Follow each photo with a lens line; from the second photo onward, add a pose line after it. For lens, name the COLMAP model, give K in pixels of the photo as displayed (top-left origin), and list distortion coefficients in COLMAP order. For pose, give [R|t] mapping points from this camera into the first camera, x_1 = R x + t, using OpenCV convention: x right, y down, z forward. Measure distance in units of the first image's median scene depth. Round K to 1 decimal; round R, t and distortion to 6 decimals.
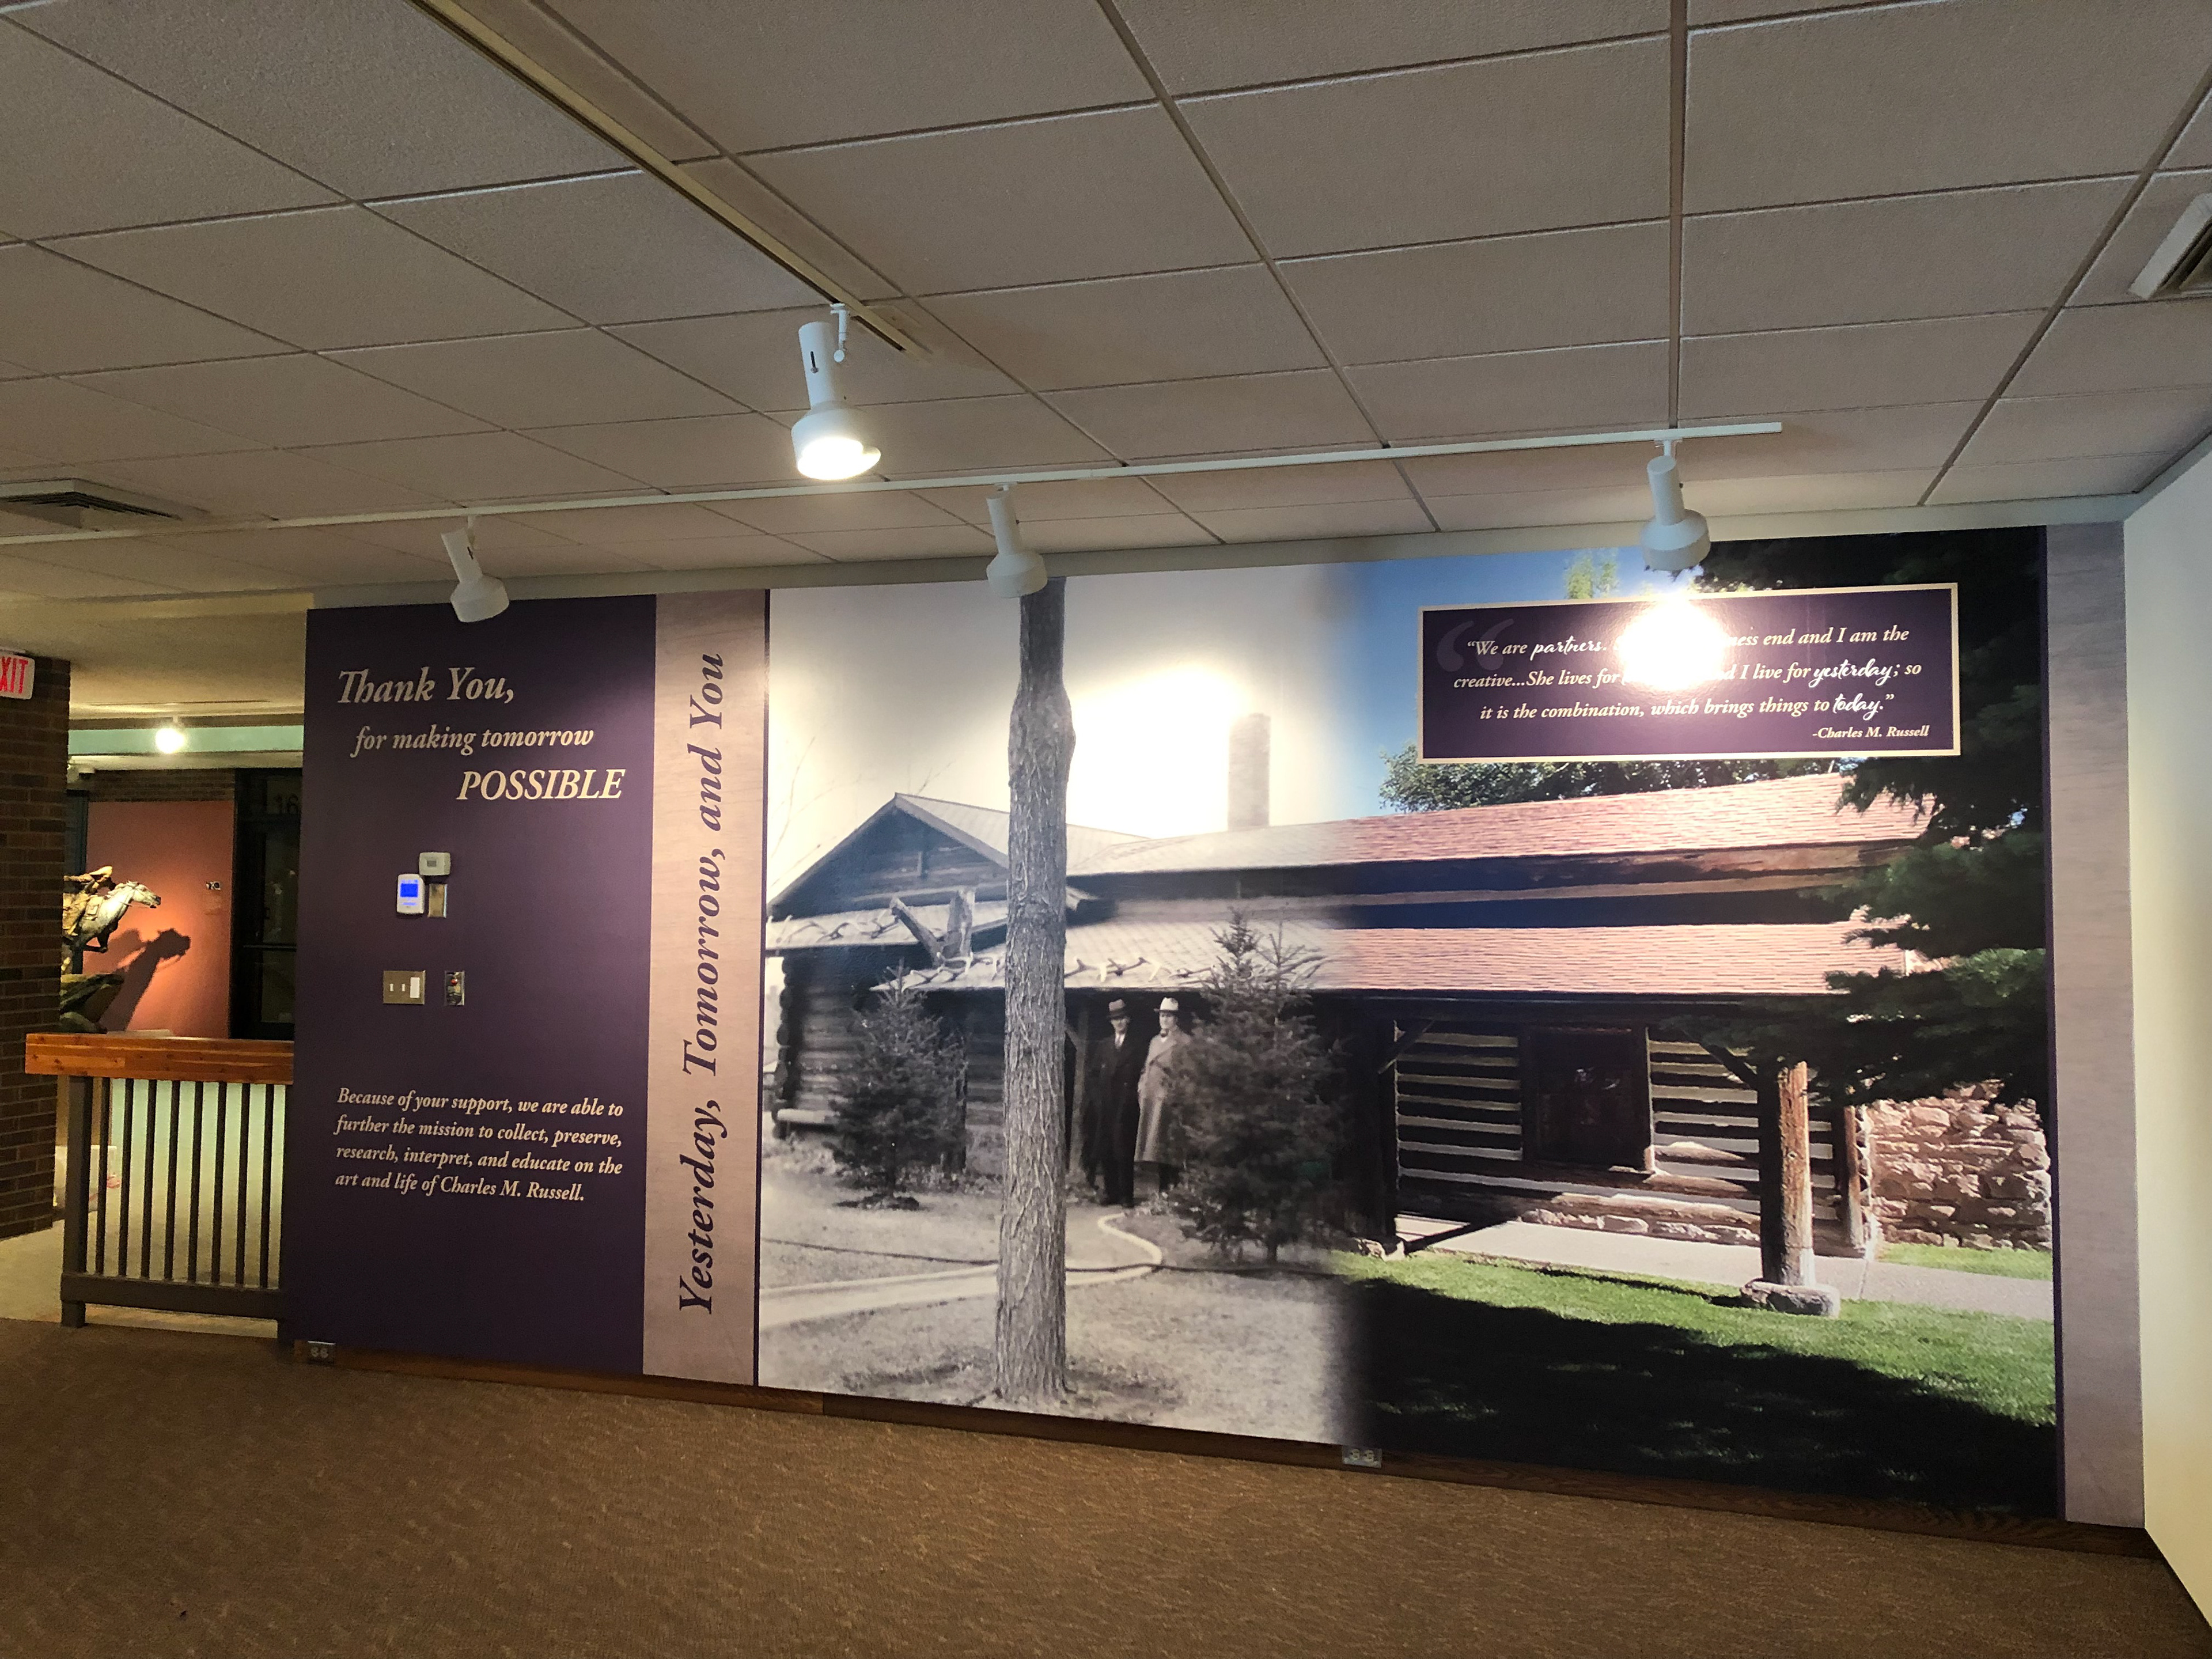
lens RADIAL K [[1816.0, 0, 1103.8], [0, 1816.0, 830.9], [0, 0, 1]] dist [0.058802, -0.031044]
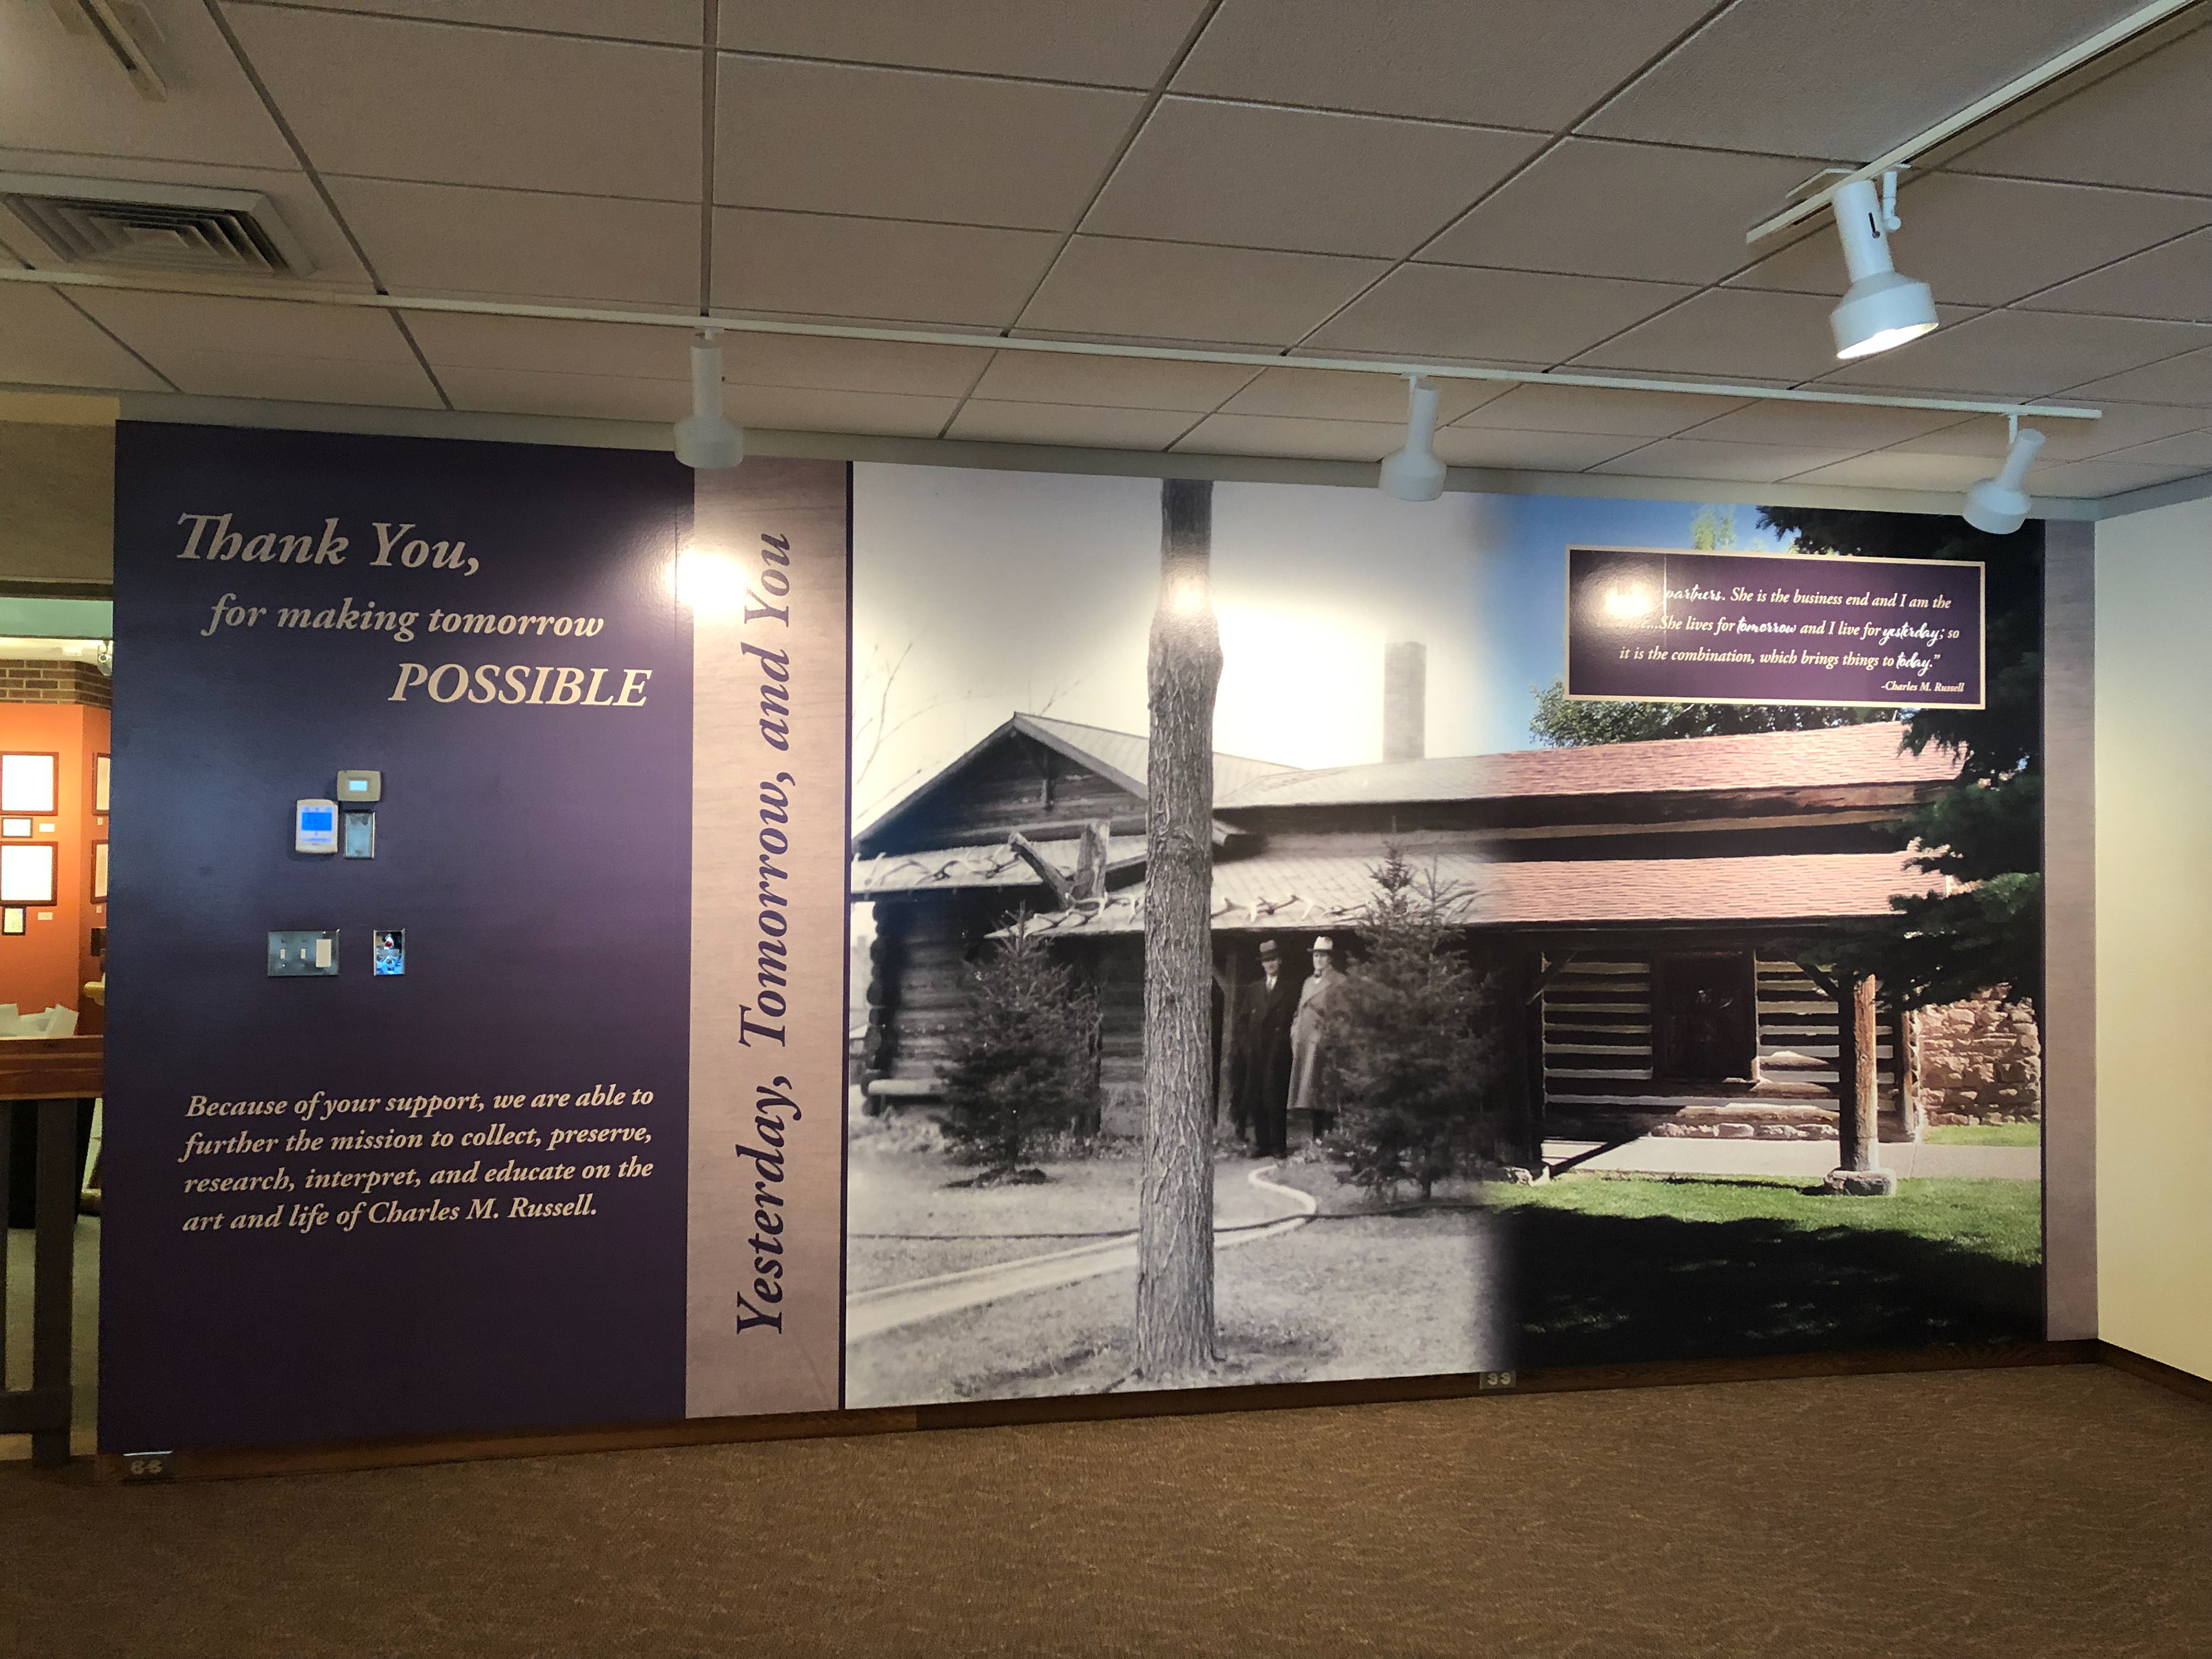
lens RADIAL K [[1816.0, 0, 1106.0], [0, 1816.0, 824.0], [0, 0, 1]] dist [0.058802, -0.031044]
pose [[0.865147, 0.001823, 0.501516, -0.545831], [-0.017292, 0.999507, 0.026196, 0.010028], [-0.501221, -0.031336, 0.864752, 0.234277]]
